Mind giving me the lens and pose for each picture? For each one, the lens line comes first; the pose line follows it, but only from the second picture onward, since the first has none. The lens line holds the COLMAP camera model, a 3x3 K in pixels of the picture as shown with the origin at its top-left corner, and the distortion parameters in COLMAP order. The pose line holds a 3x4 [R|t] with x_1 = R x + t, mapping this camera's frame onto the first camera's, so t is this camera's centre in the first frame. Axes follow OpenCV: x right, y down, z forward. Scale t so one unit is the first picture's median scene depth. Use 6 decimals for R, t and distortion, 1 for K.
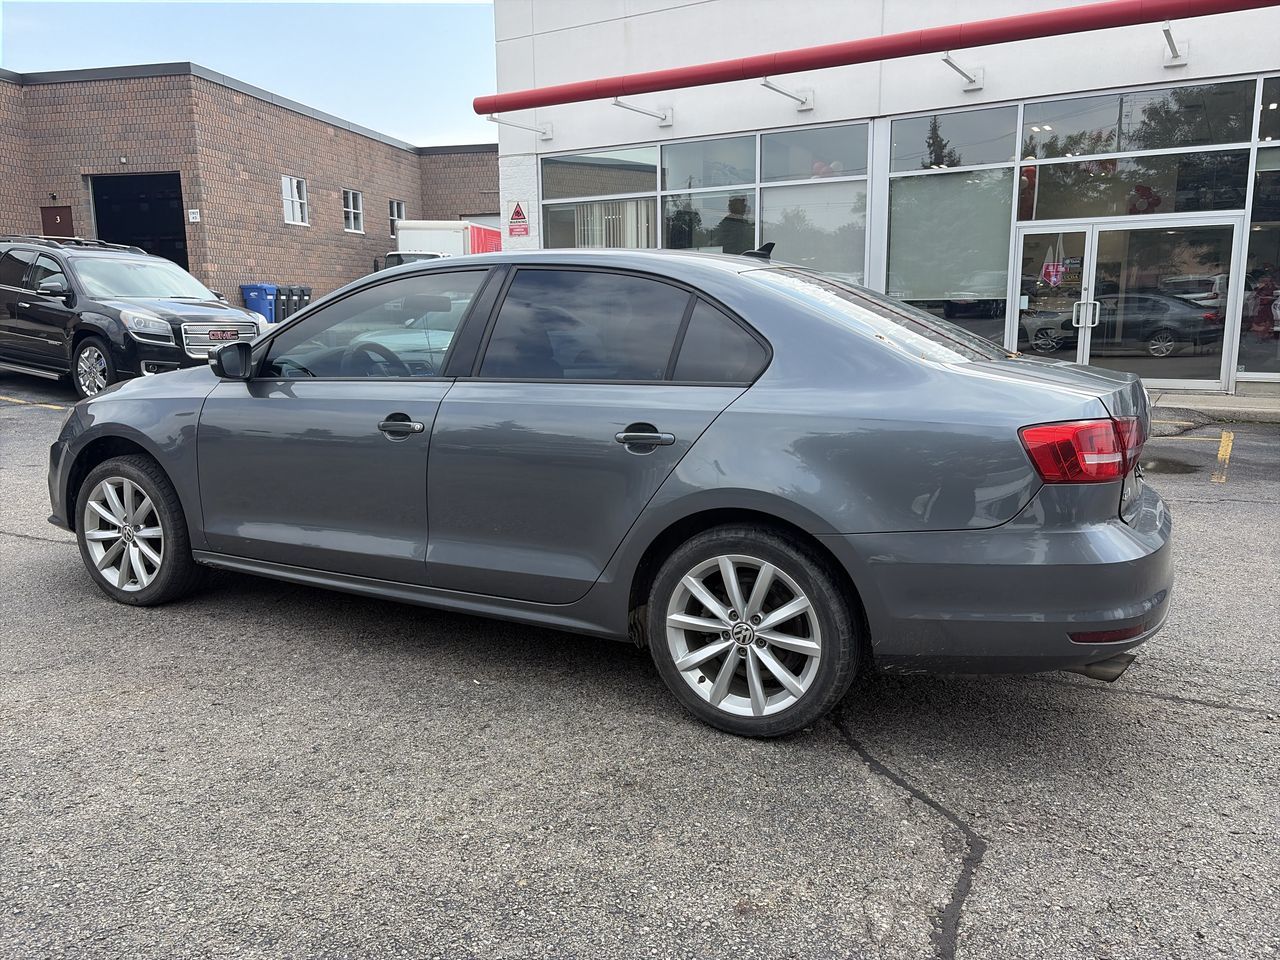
lens RADIAL K [[968.4, 0, 632.8], [0, 968.4, 470.6], [0, 0, 1]] dist [0.039240, -0.033858]
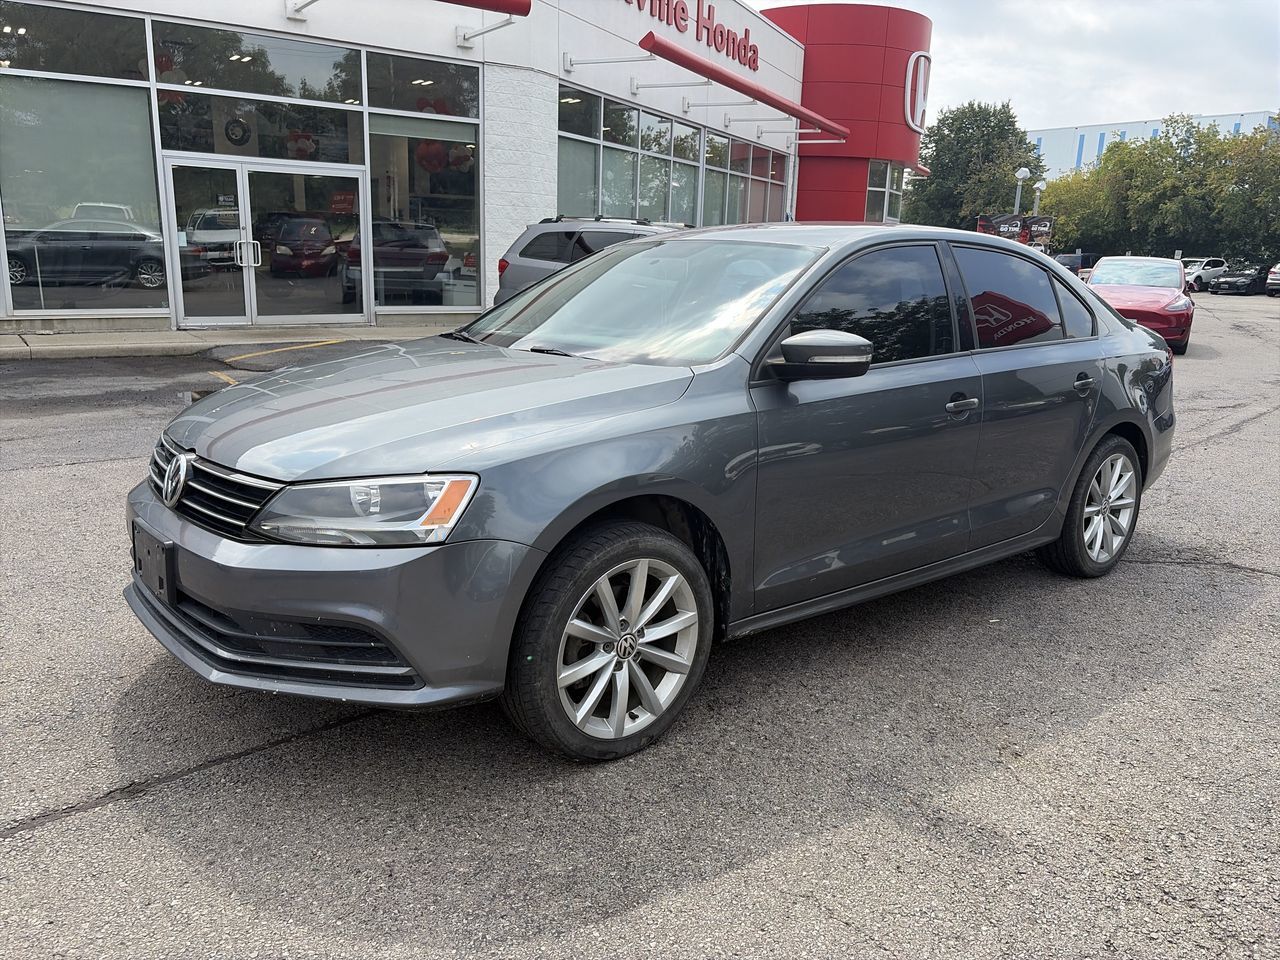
lens RADIAL K [[968.4, 0, 632.8], [0, 968.4, 479.7], [0, 0, 1]] dist [0.039240, -0.033858]
pose [[0.397679, -0.197353, 0.896049, -1.048696], [0.122894, 0.979251, 0.161137, -0.140749], [-0.909257, 0.046038, 0.413680, 0.727581]]
